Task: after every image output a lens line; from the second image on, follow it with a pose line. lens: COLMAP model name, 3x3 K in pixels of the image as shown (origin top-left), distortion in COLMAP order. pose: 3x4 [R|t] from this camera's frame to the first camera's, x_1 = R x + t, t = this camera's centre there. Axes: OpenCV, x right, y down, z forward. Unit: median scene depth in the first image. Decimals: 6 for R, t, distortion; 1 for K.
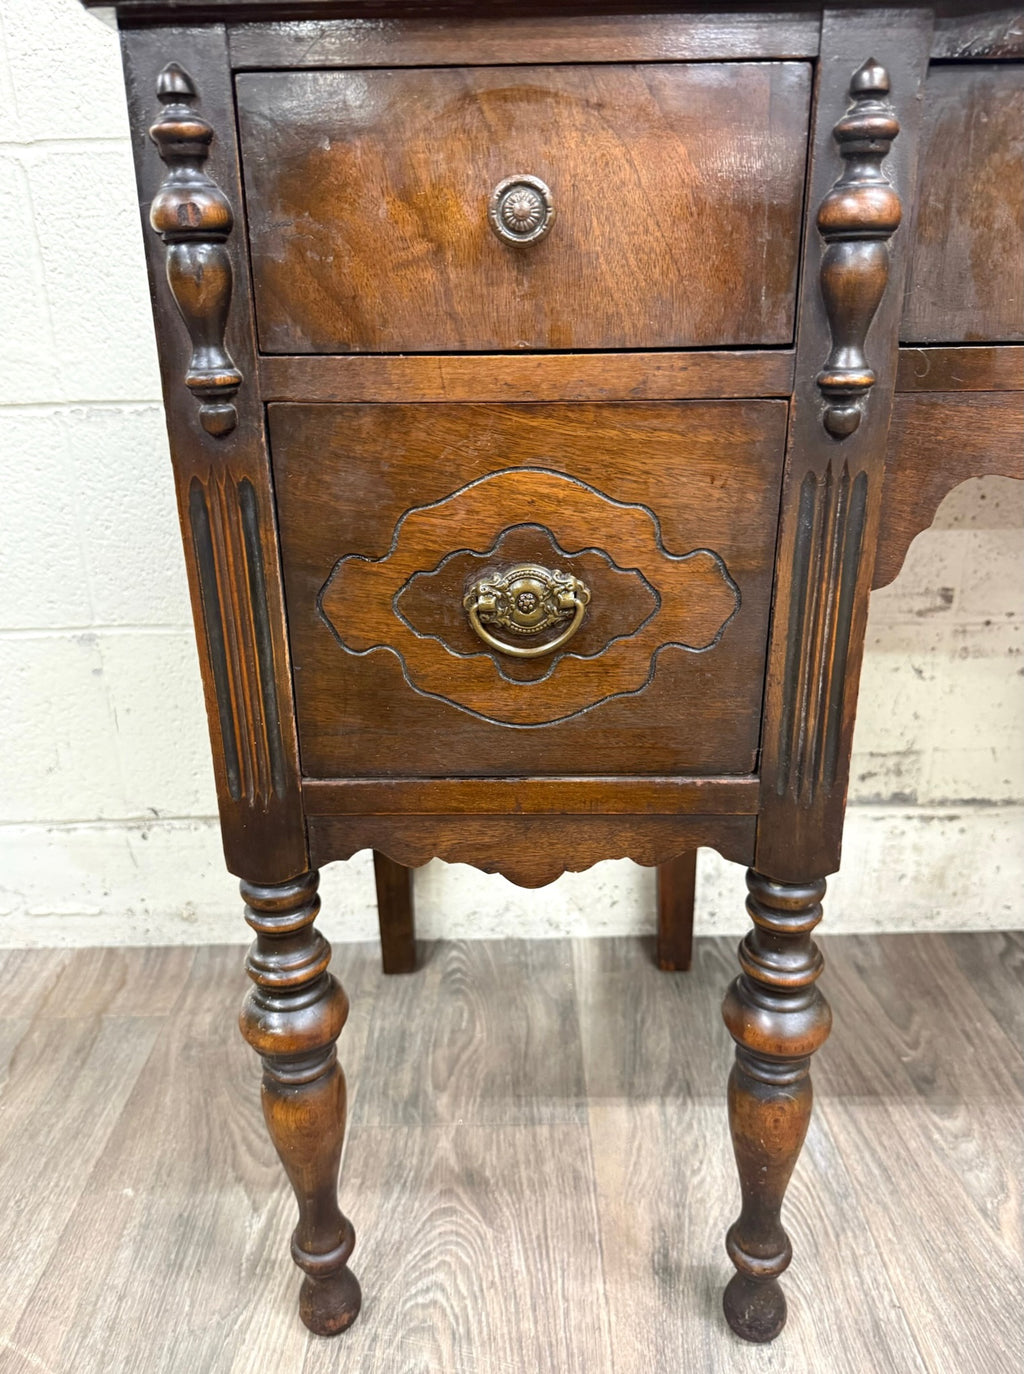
lens RADIAL K [[993.3, 0, 512.0], [0, 993.3, 687.0], [0, 0, 1]] dist [-0.012567, -0.000820]
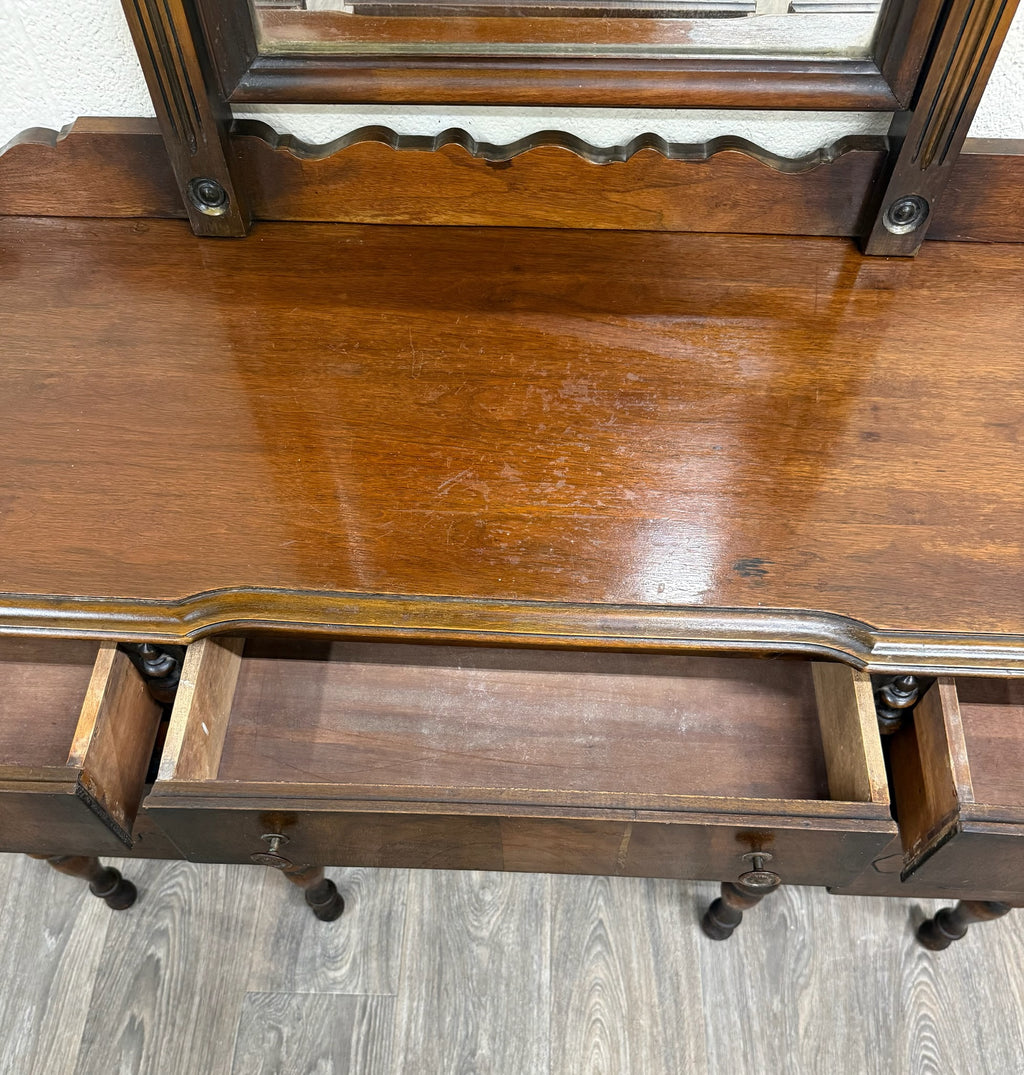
lens RADIAL K [[976.0, 0, 506.9], [0, 976.0, 678.1], [0, 0, 1]] dist [0.040353, -0.061223]
pose [[0.999298, 0.035409, -0.012232, 0.547621], [-0.018985, 0.760161, 0.649457, -0.922928], [0.032295, -0.648769, 0.760300, -0.190881]]
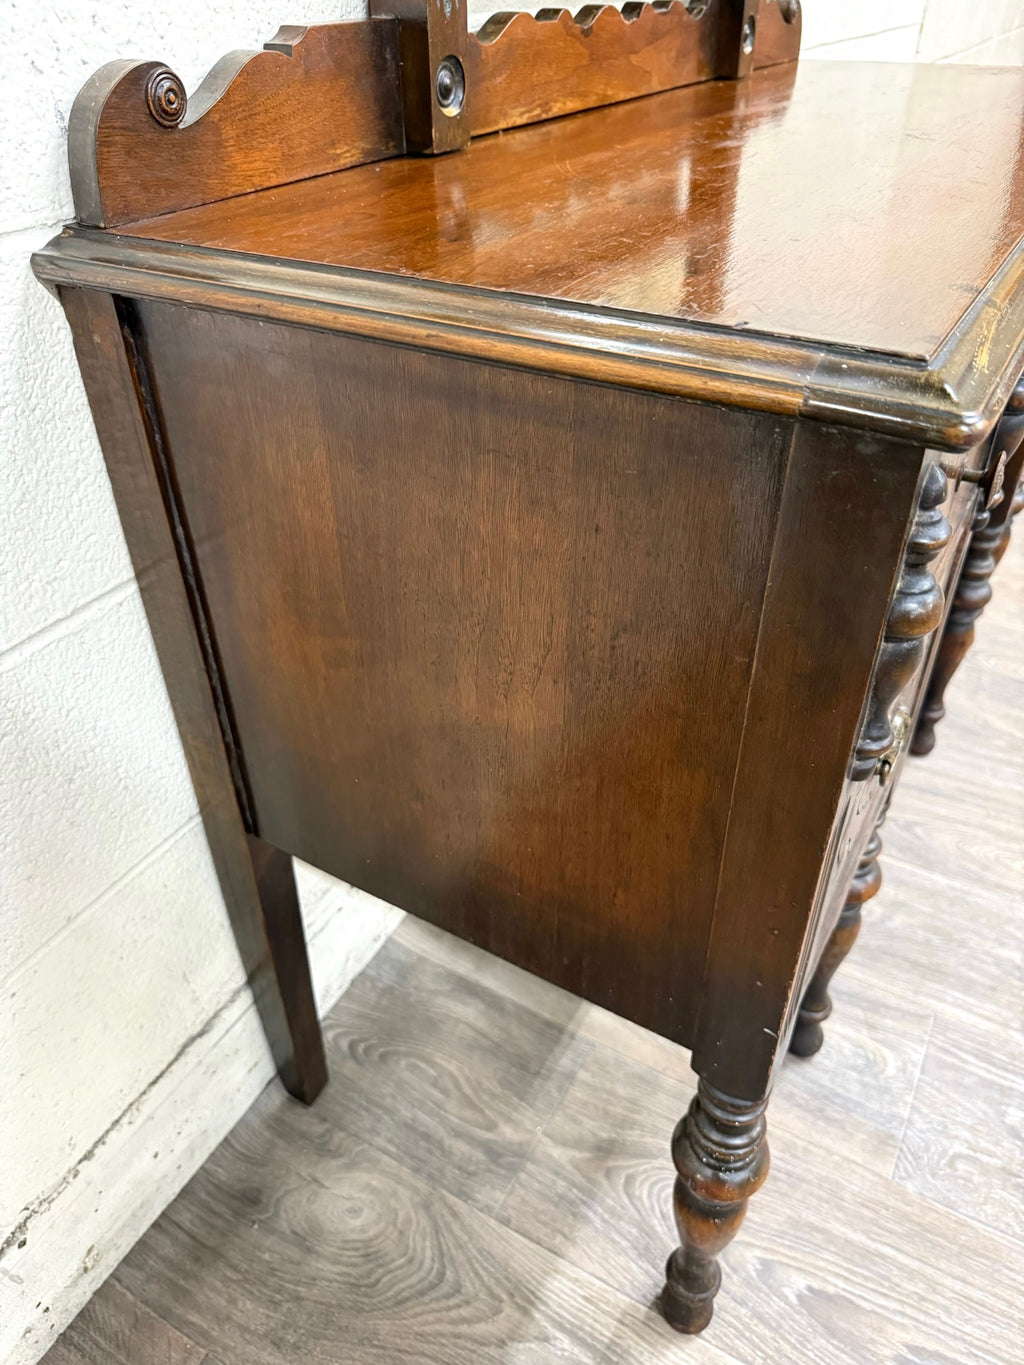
lens RADIAL K [[986.8, 0, 512.0], [0, 986.8, 682.5], [0, 0, 1]] dist [-0.012567, -0.000820]
pose [[0.498823, -0.505073, 0.704327, -0.659259], [0.302253, 0.863007, 0.404799, -0.497645], [-0.812292, 0.010962, 0.583148, 0.425160]]
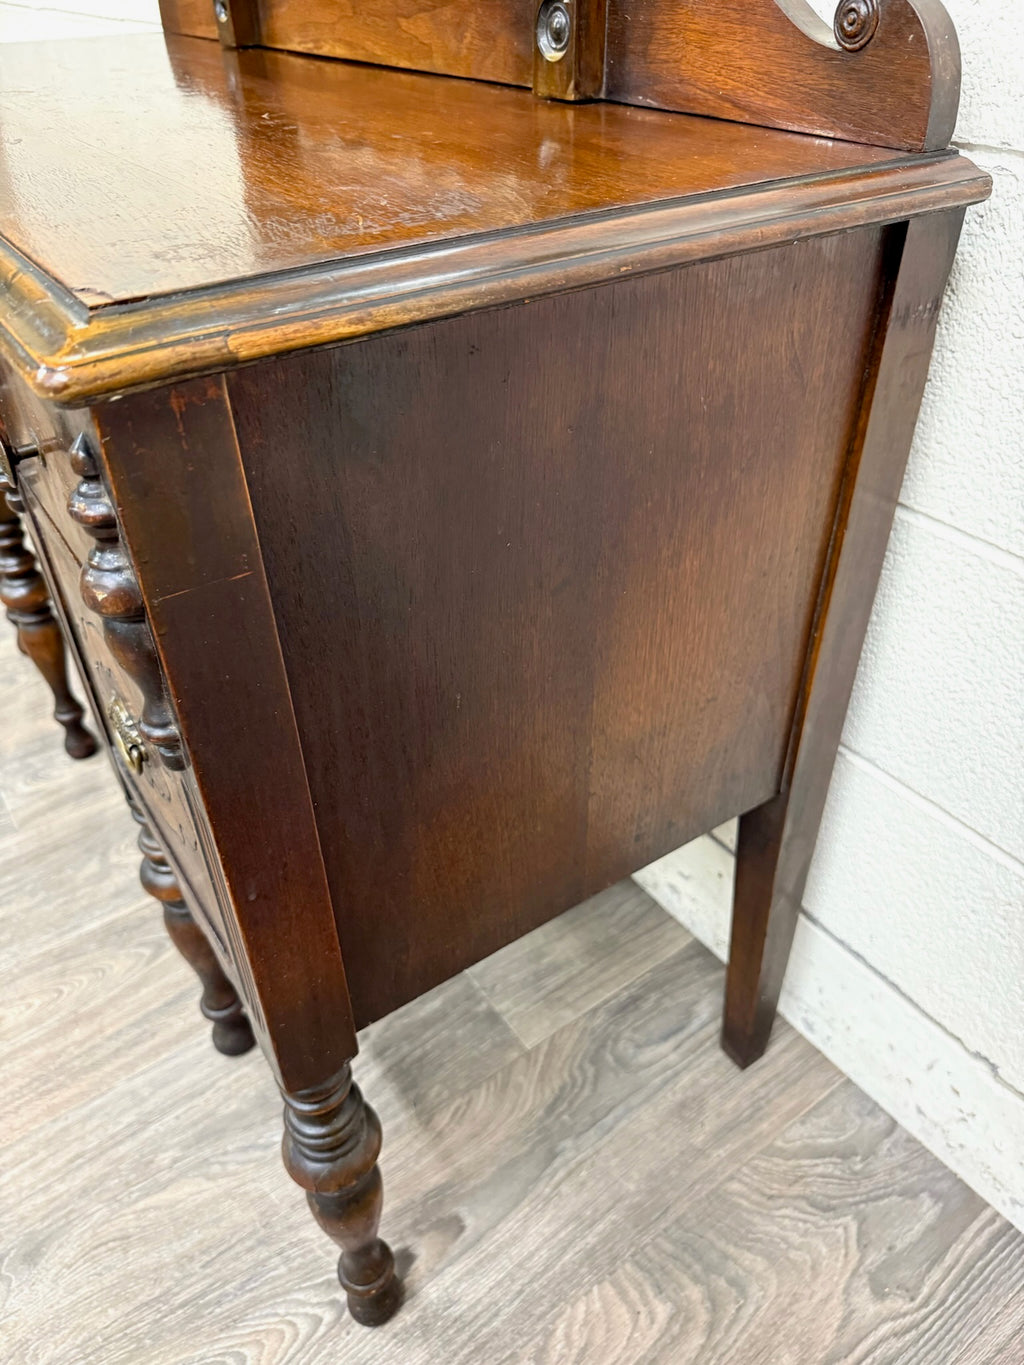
lens RADIAL K [[986.8, 0, 512.0], [0, 986.8, 682.5], [0, 0, 1]] dist [-0.012567, -0.000820]
pose [[0.578129, 0.500088, -0.644731, 1.727243], [-0.272459, 0.863129, 0.425176, -0.493103], [0.769112, -0.070144, 0.635254, 0.365270]]
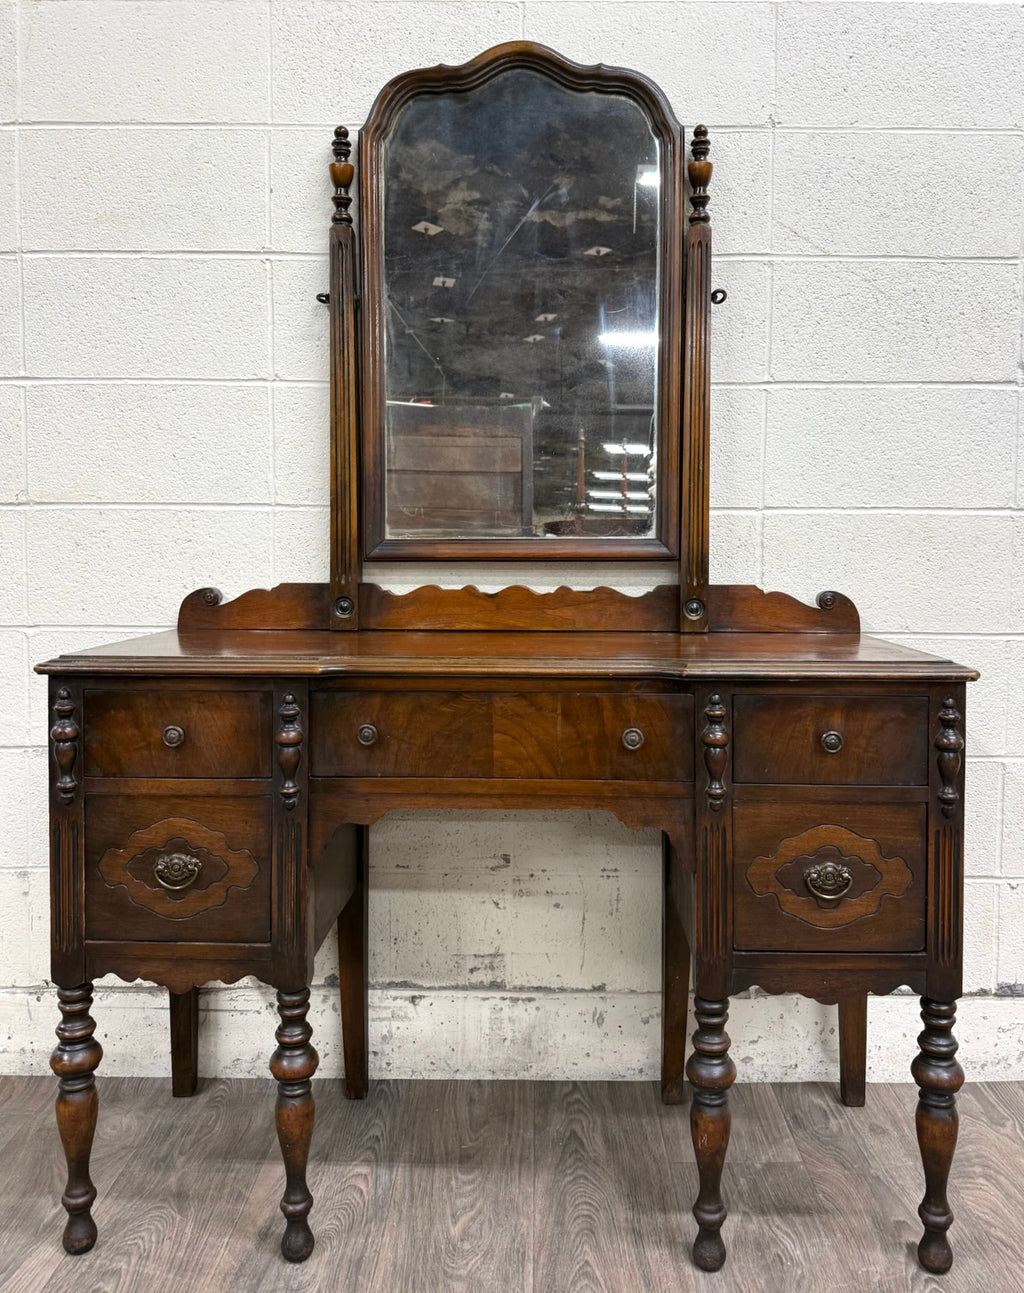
lens RADIAL K [[1050.3, 0, 524.6], [0, 1050.3, 577.2], [0, 0, 1]] dist [0.004523, -0.009922]
pose [[0.999727, 0.019959, -0.012165, 0.605016], [-0.022791, 0.947923, -0.317682, 0.029984], [0.005191, 0.317873, 0.948119, -1.192986]]
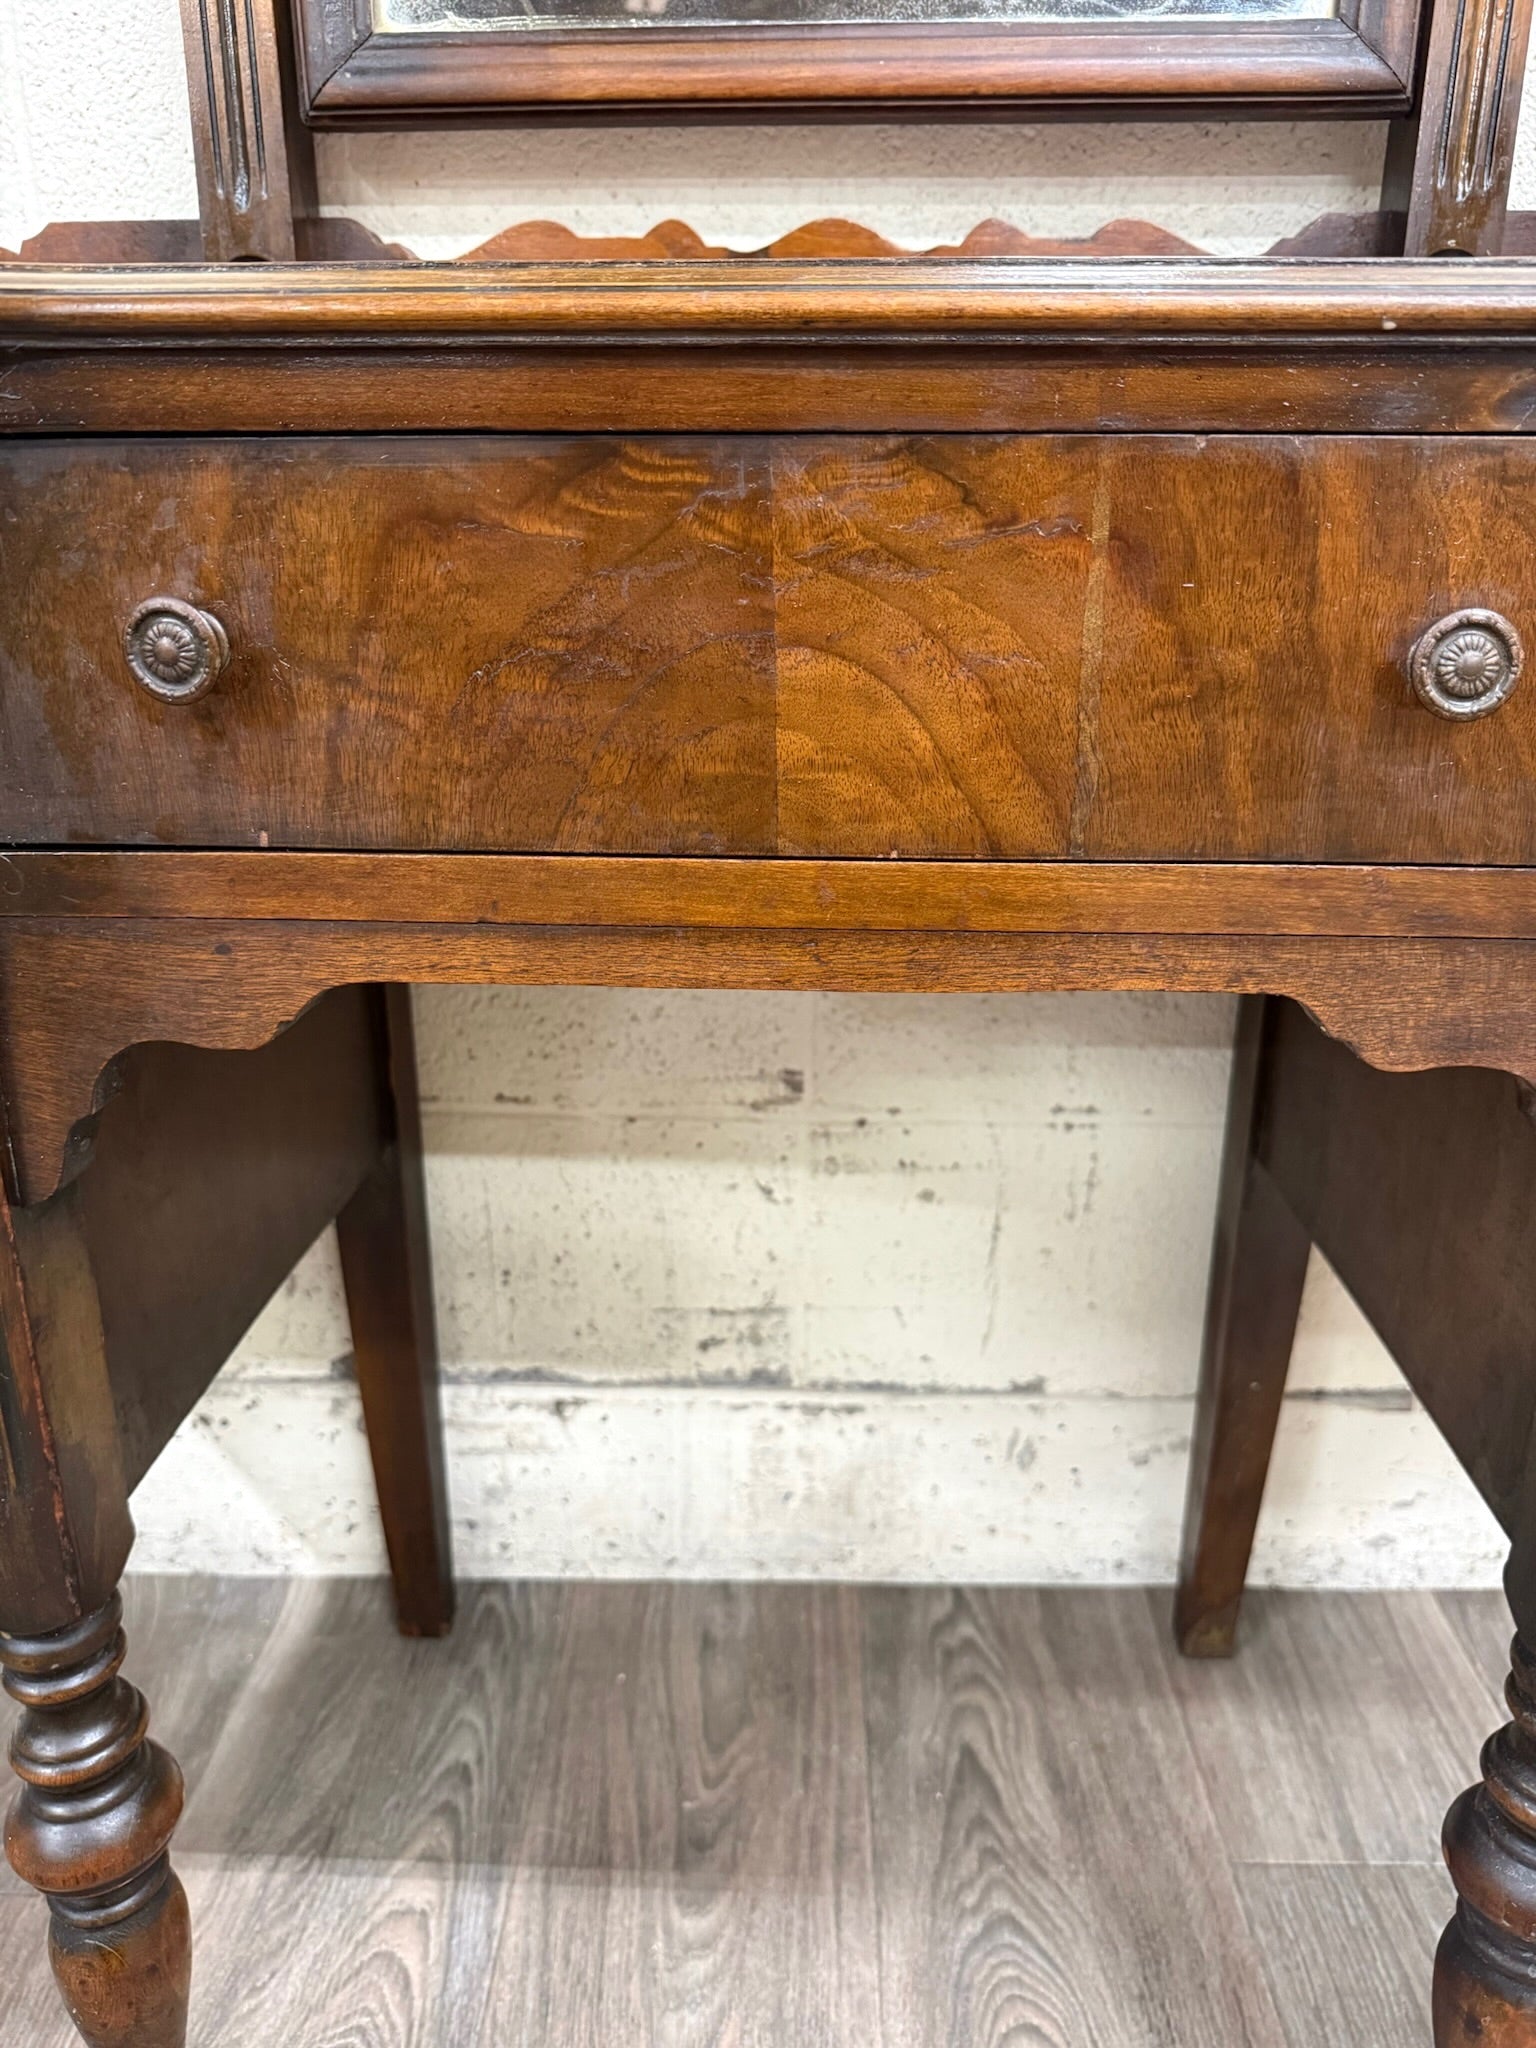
lens RADIAL K [[1453.9, 0, 768.0], [0, 1453.9, 1024.0], [0, 0, 1]] dist [0.152988, -0.291467]
pose [[0.999601, 0.023472, -0.015712, 0.544912], [-0.023937, 0.999261, -0.030073, -0.125920], [0.014995, 0.030437, 0.999424, 0.029350]]
